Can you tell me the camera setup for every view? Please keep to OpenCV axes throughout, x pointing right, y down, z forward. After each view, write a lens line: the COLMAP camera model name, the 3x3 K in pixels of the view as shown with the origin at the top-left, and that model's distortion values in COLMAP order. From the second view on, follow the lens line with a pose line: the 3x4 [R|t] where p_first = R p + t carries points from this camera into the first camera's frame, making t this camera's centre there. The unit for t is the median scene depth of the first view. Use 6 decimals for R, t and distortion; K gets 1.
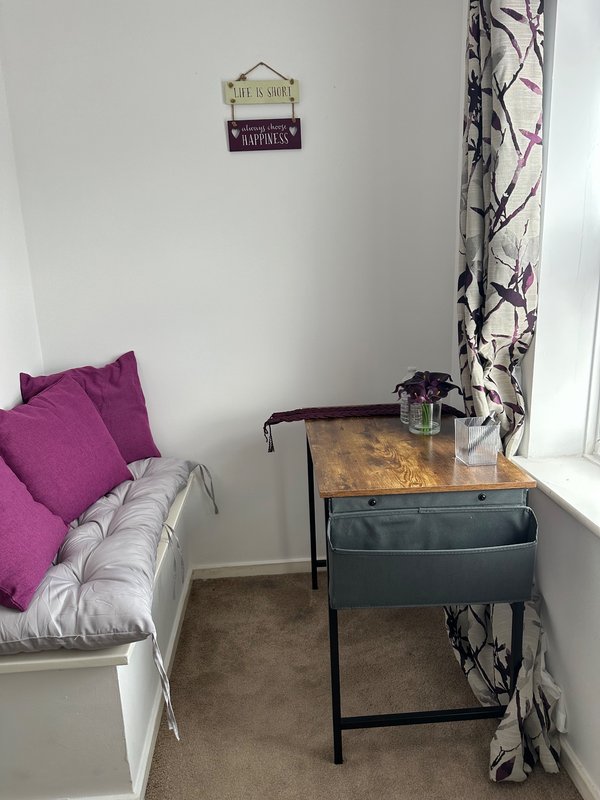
lens RADIAL K [[571.0, 0, 293.2], [0, 571.0, 402.5], [0, 0, 1]] dist [0.022507, -0.033981]
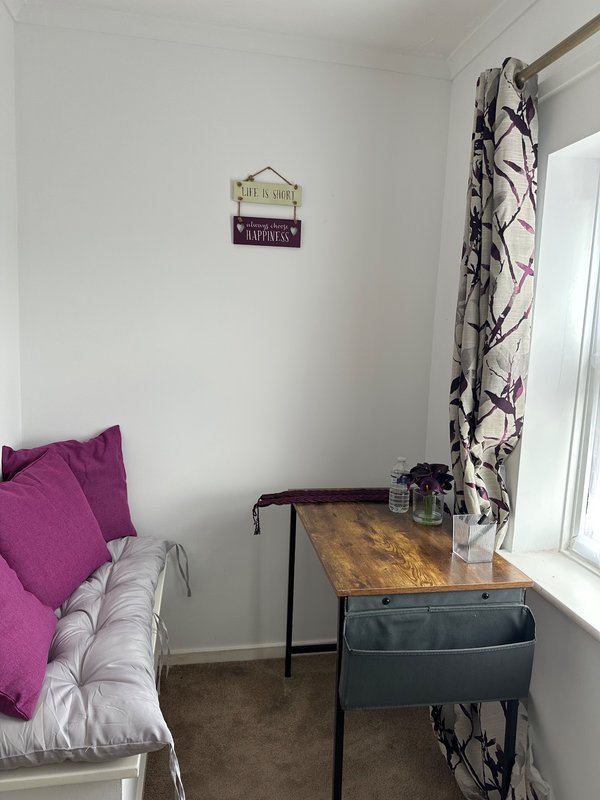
lens RADIAL K [[571.0, 0, 303.6], [0, 571.0, 398.6], [0, 0, 1]] dist [0.022507, -0.033981]
pose [[0.989714, 0.055276, 0.131949, -0.137474], [-0.040419, 0.992803, -0.112734, -0.053773], [-0.137231, 0.106241, 0.984825, -0.029029]]
